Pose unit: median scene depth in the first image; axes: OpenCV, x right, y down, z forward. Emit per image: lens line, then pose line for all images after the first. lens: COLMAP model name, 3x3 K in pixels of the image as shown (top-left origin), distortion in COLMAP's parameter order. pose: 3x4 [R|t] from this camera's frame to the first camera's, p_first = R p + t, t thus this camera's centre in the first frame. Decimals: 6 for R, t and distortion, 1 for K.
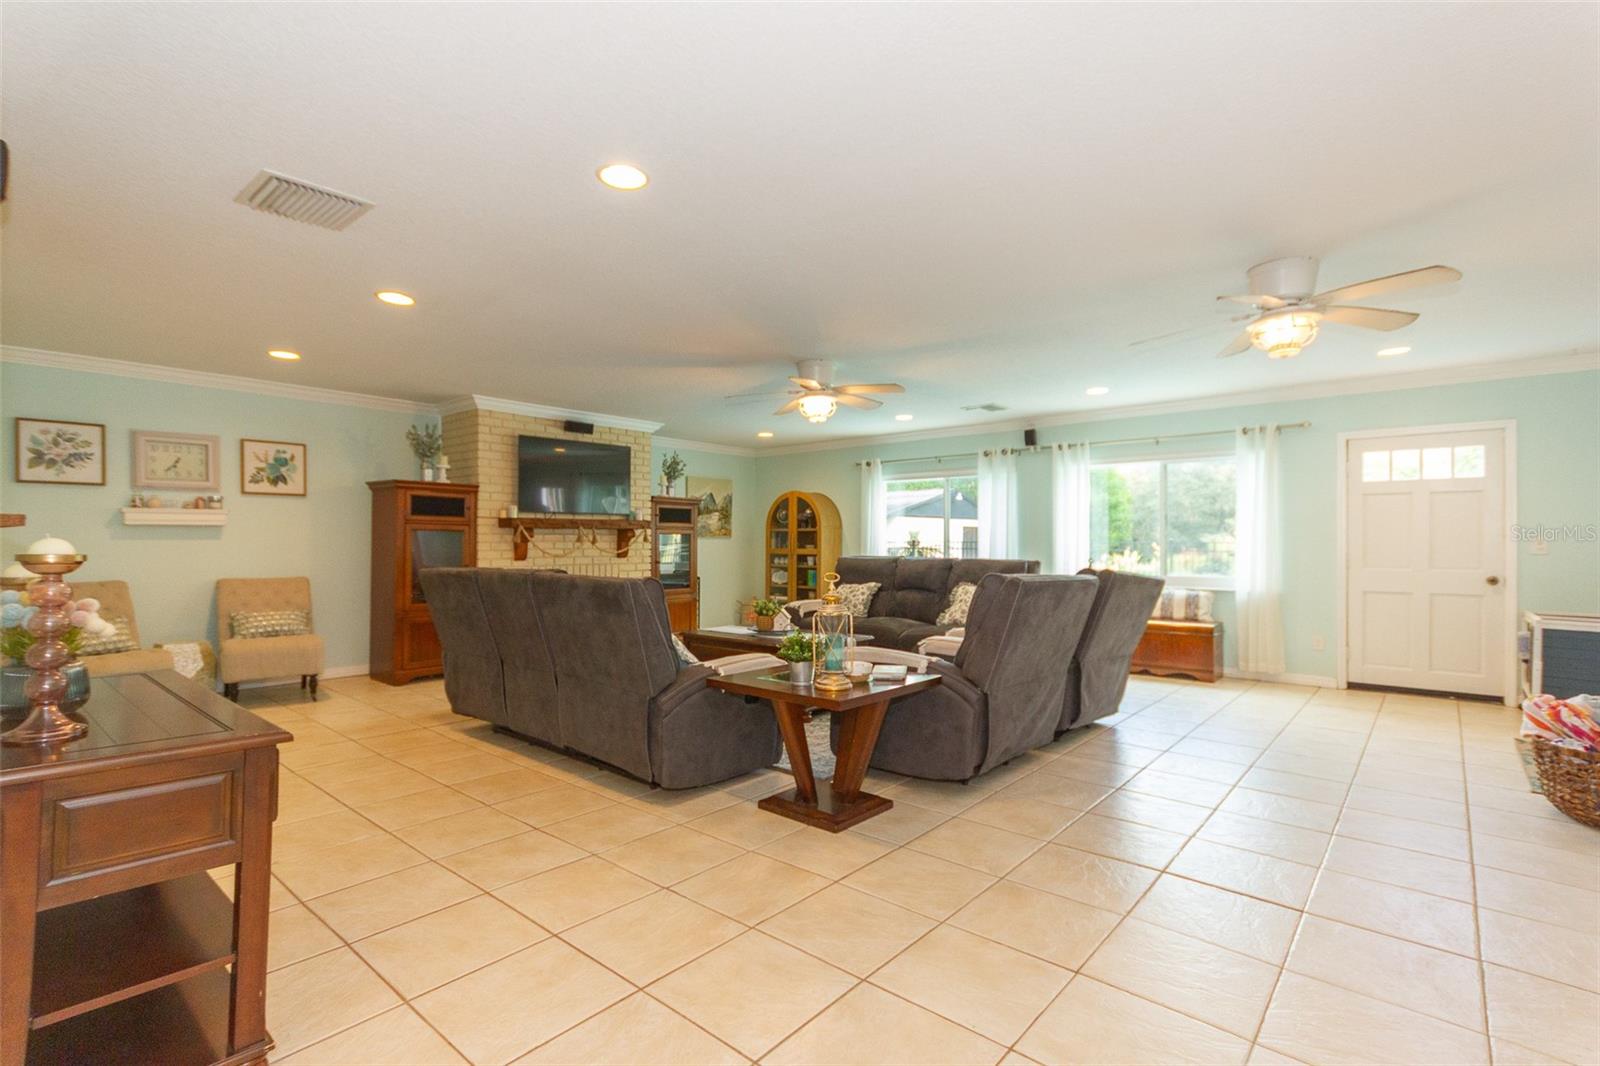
lens RADIAL K [[751.4, 0, 791.1], [0, 751.4, 539.4], [0, 0, 1]] dist [0.008091, 0.000381]
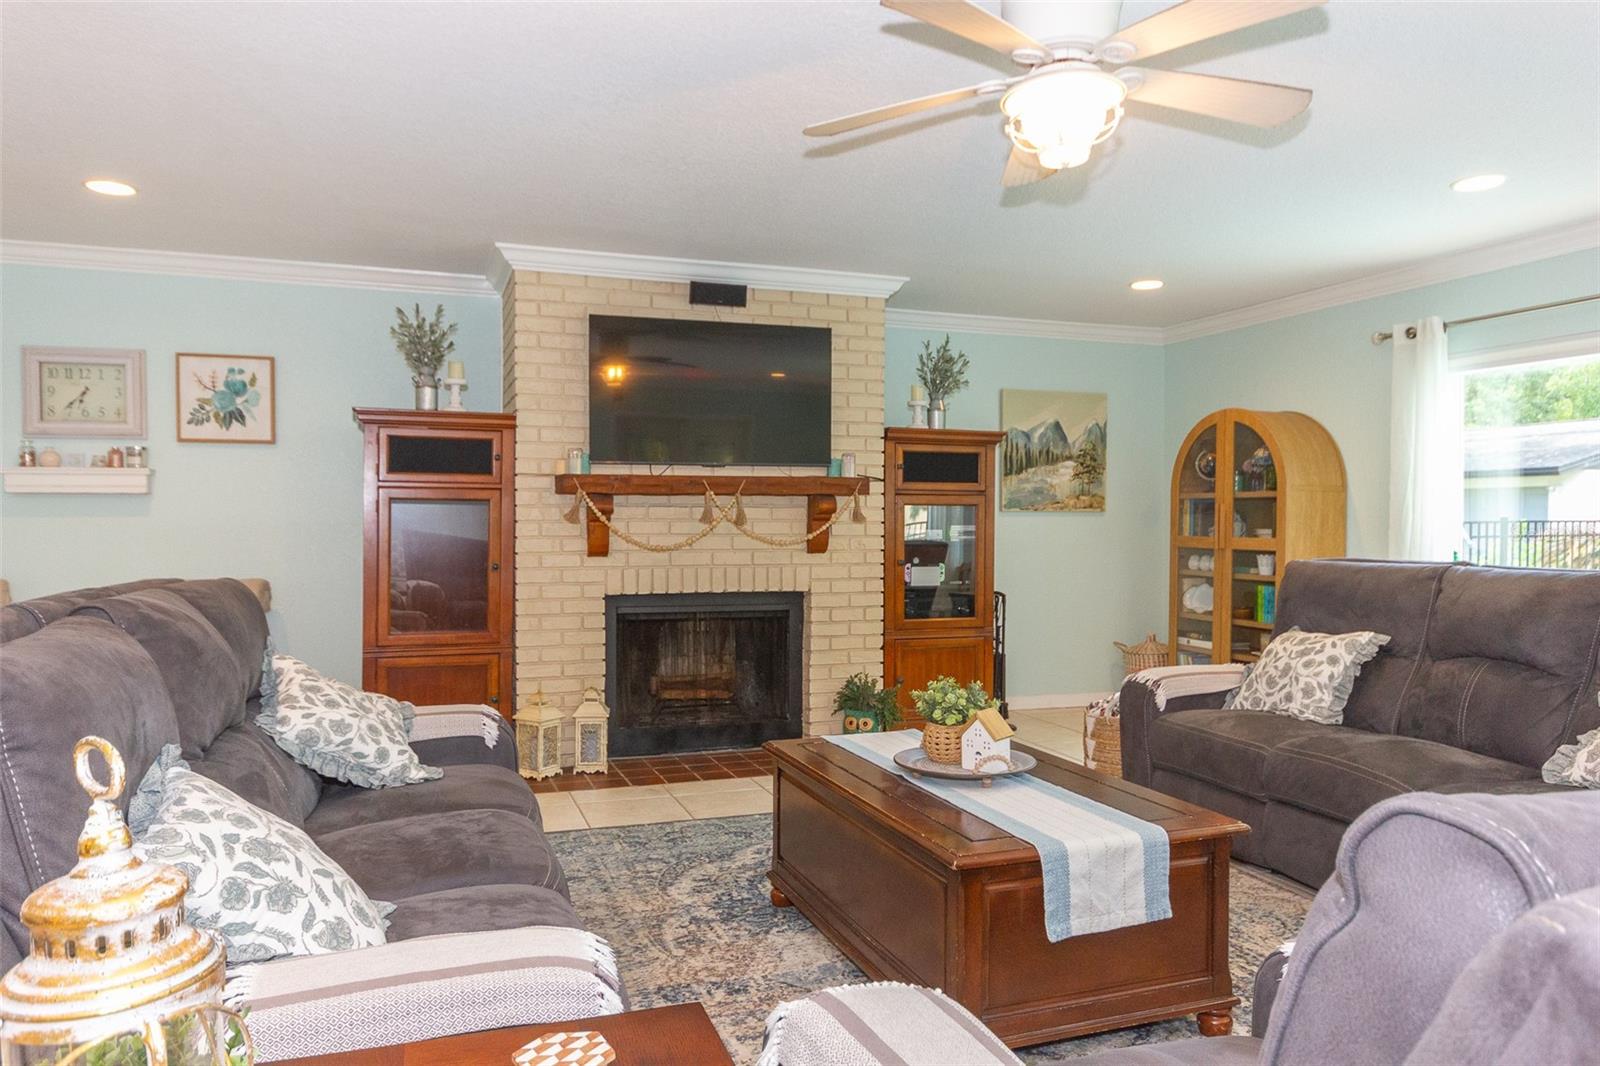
lens RADIAL K [[1090.1, 0, 809.9], [0, 1090.1, 528.2], [0, 0, 1]] dist [-0.007400, 0.018701]
pose [[0.876263, 0.005674, -0.481799, 0.127061], [-0.000124, 0.999933, 0.011550, -0.000404], [0.481833, -0.010061, 0.876205, 0.391042]]
